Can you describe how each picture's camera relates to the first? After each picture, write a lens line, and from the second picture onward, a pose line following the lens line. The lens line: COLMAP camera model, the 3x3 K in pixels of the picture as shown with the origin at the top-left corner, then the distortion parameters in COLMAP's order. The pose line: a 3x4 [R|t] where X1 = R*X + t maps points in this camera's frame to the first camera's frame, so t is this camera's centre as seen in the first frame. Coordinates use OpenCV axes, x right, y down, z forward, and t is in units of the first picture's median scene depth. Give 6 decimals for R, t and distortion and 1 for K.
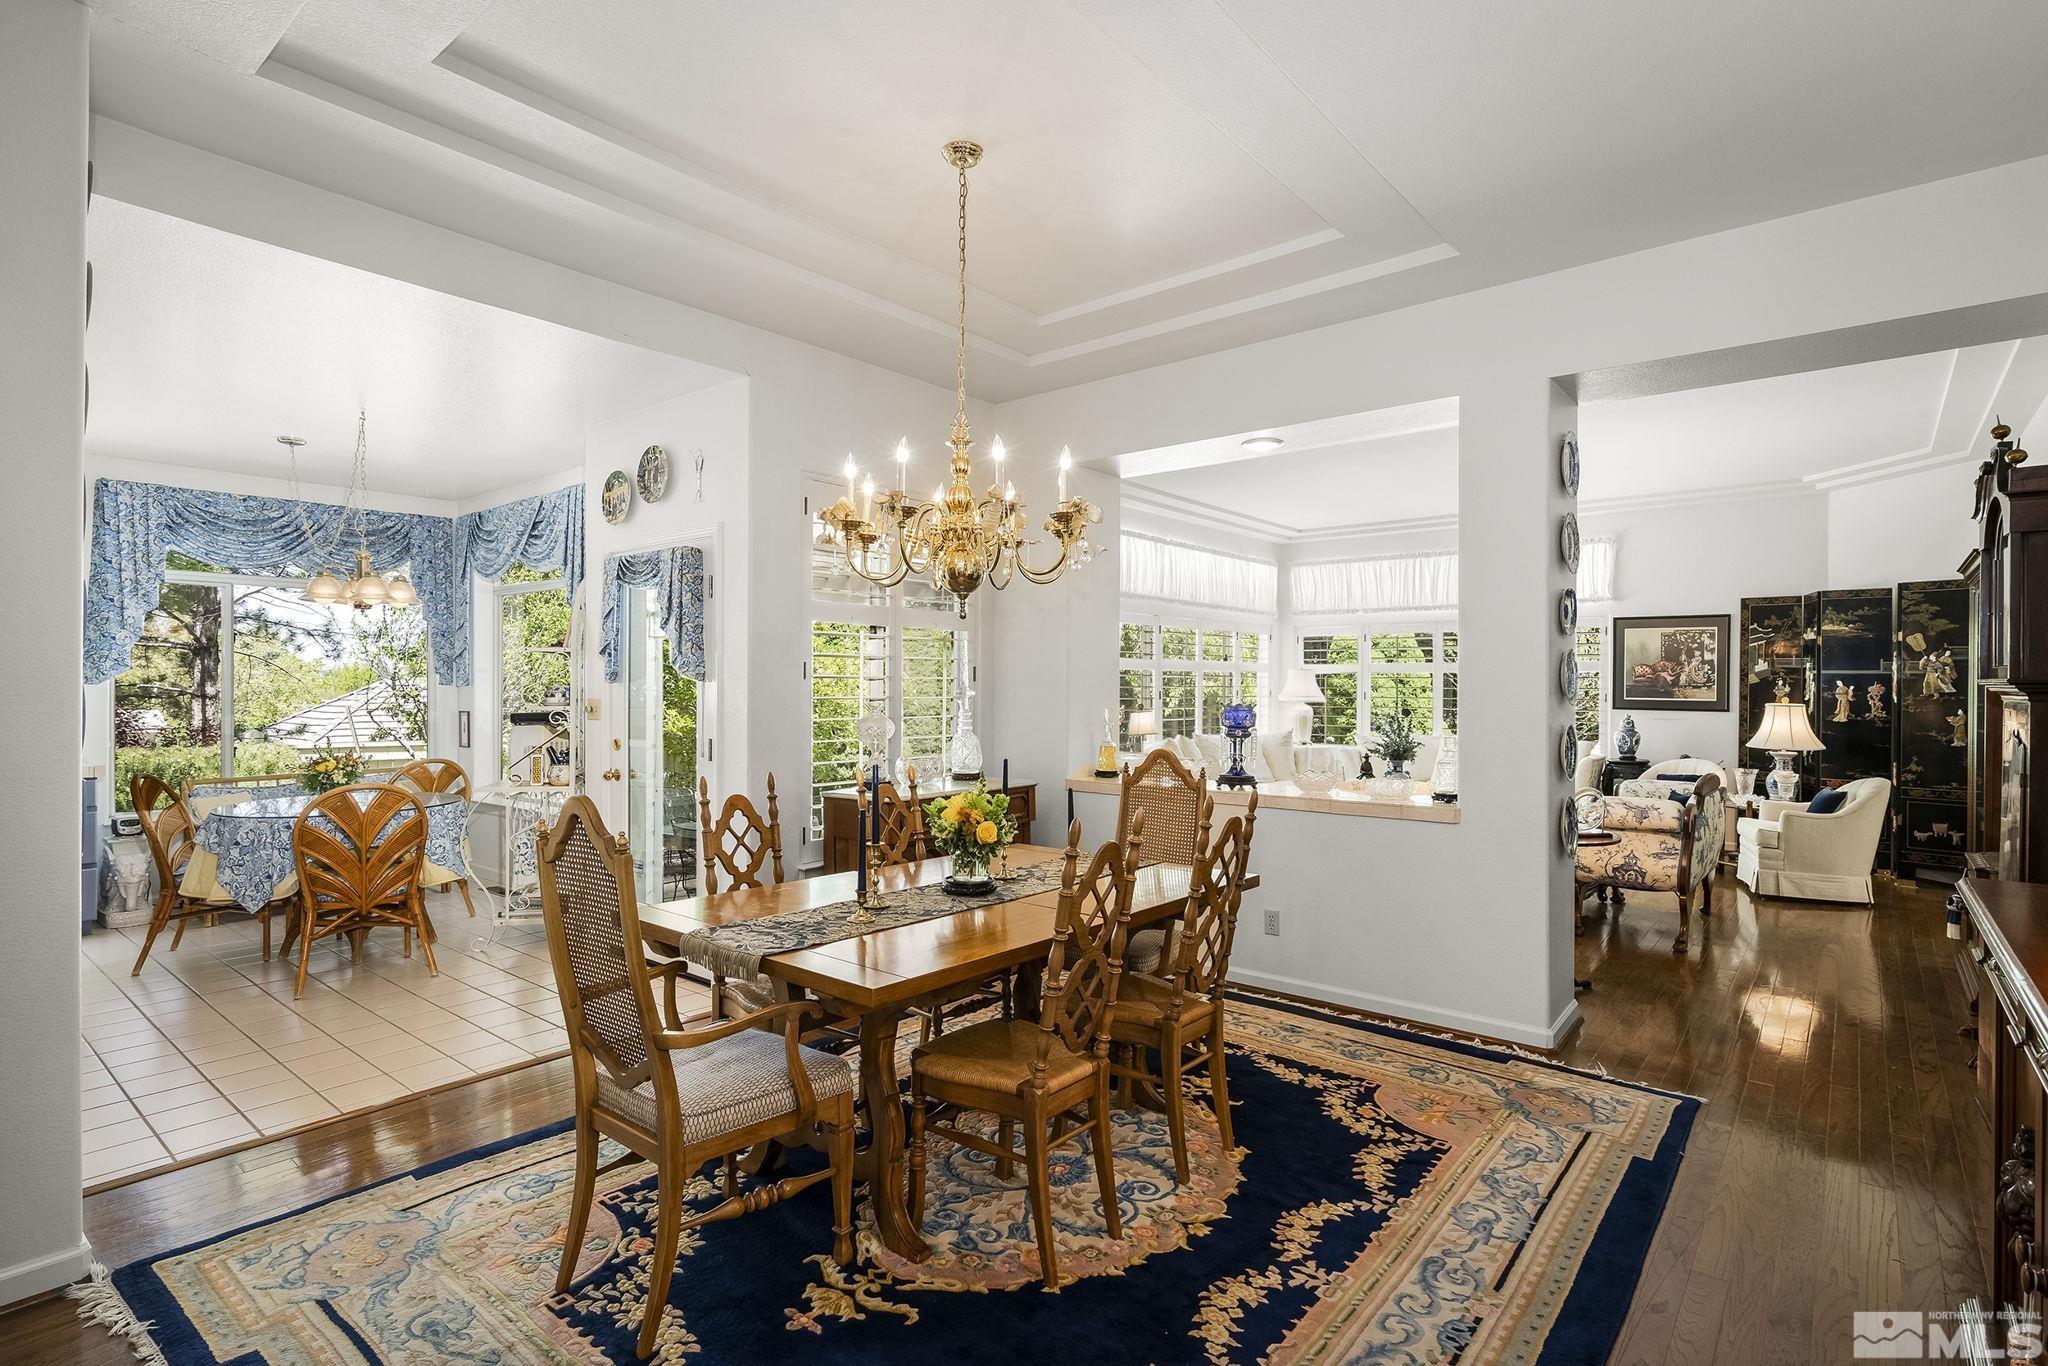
lens RADIAL K [[1004.2, 0, 1024.0], [0, 1004.2, 683.0], [0, 0, 1]] dist [-0.000110, 0.000032]
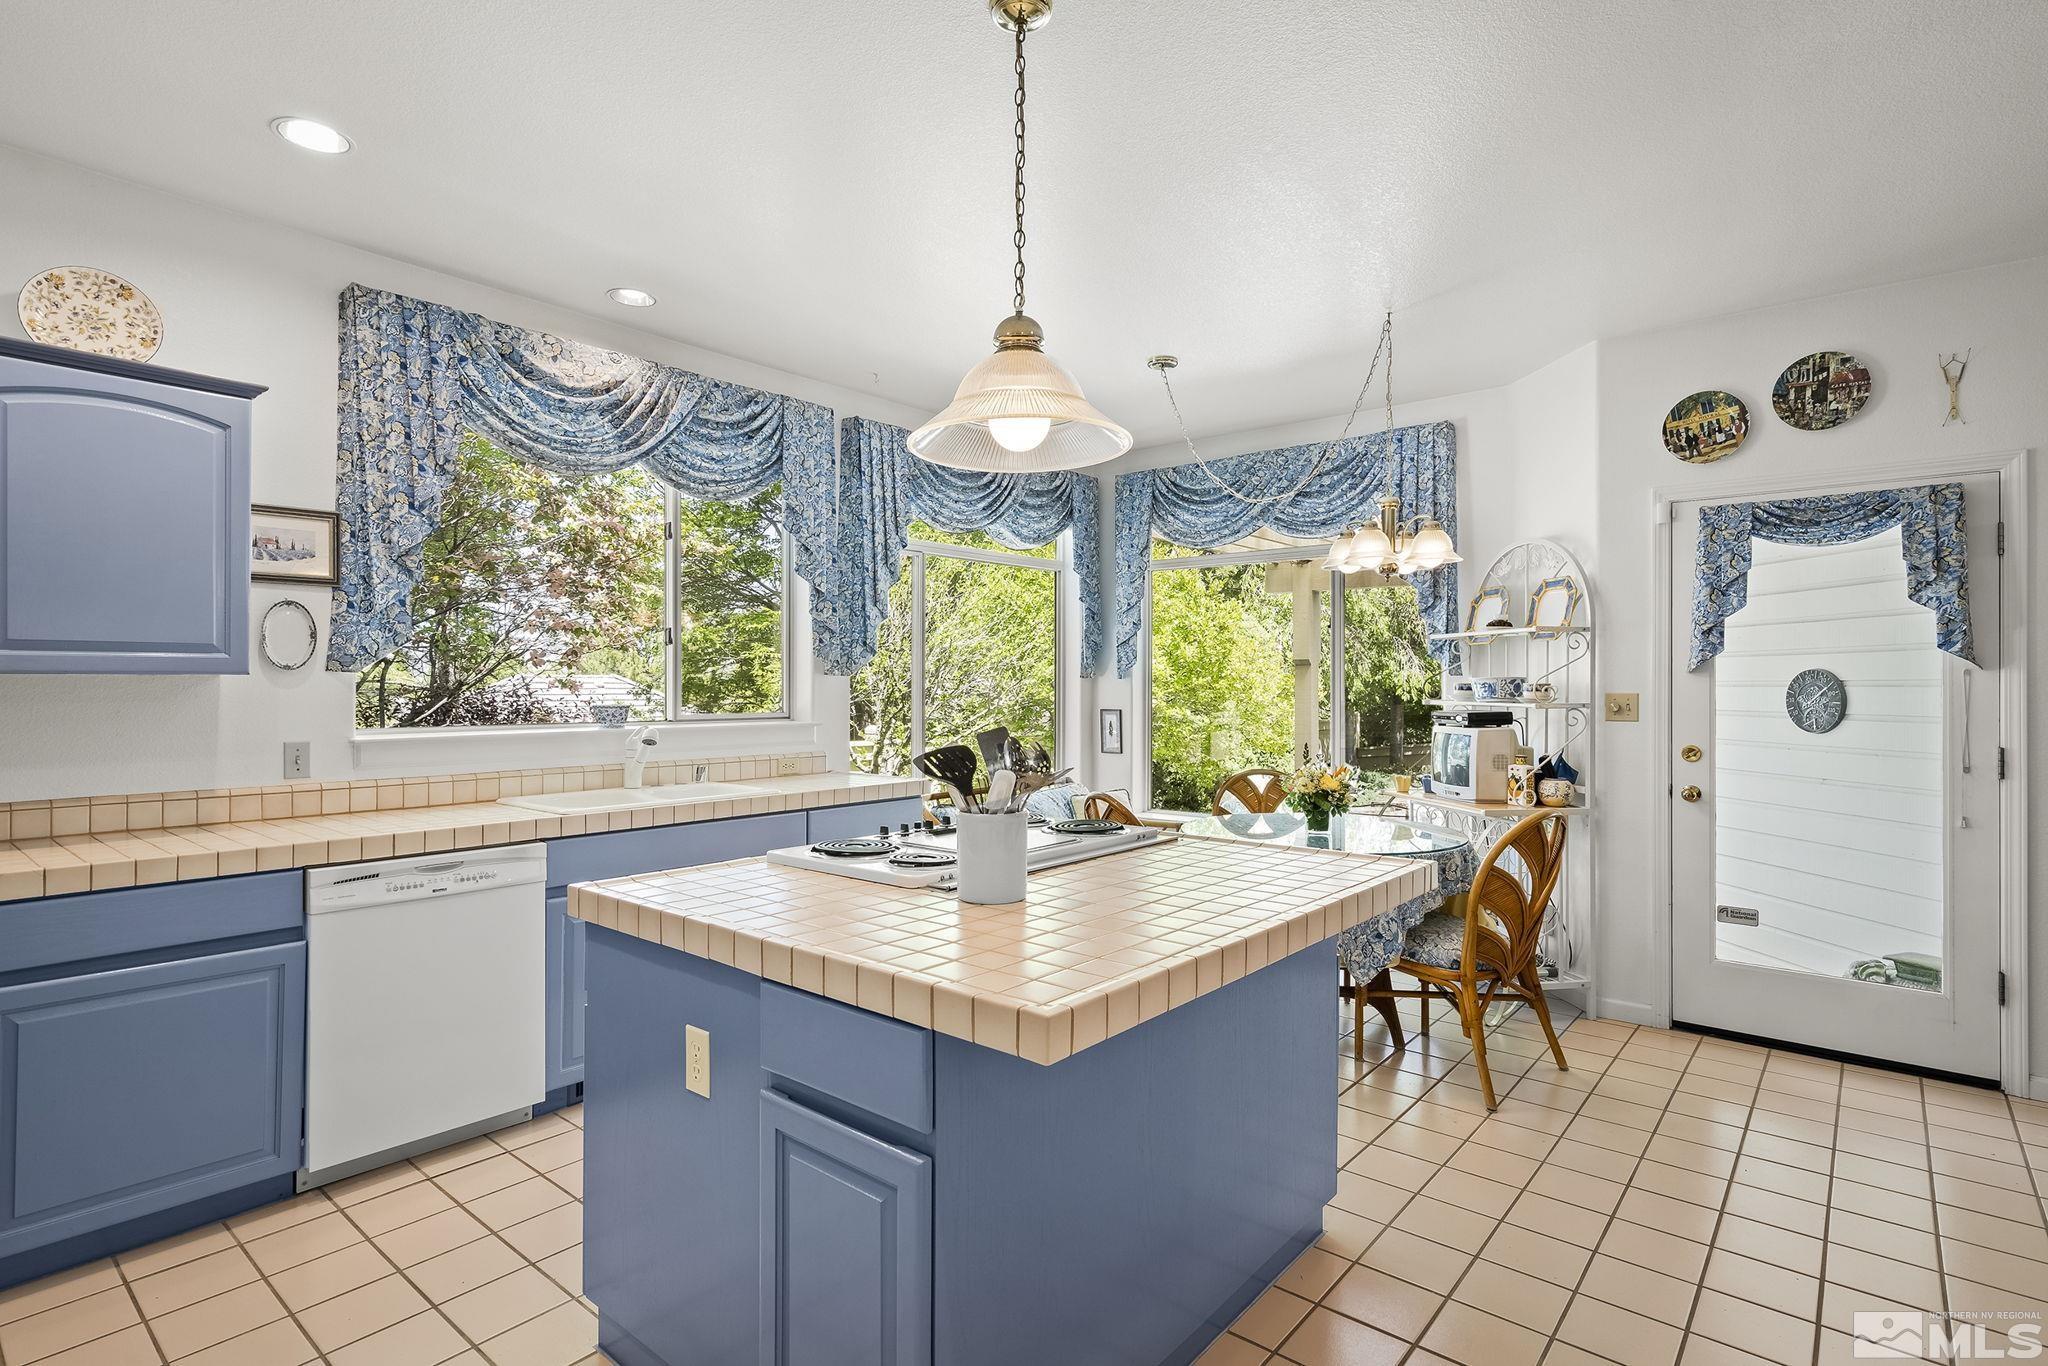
lens RADIAL K [[1004.2, 0, 1024.0], [0, 1004.2, 683.0], [0, 0, 1]] dist [-0.000110, 0.000032]
pose [[0.999954, -0.001598, -0.009442, -1.411310], [0.001618, 0.999996, 0.002170, 0.010262], [0.009438, -0.002185, 0.999953, 0.372734]]
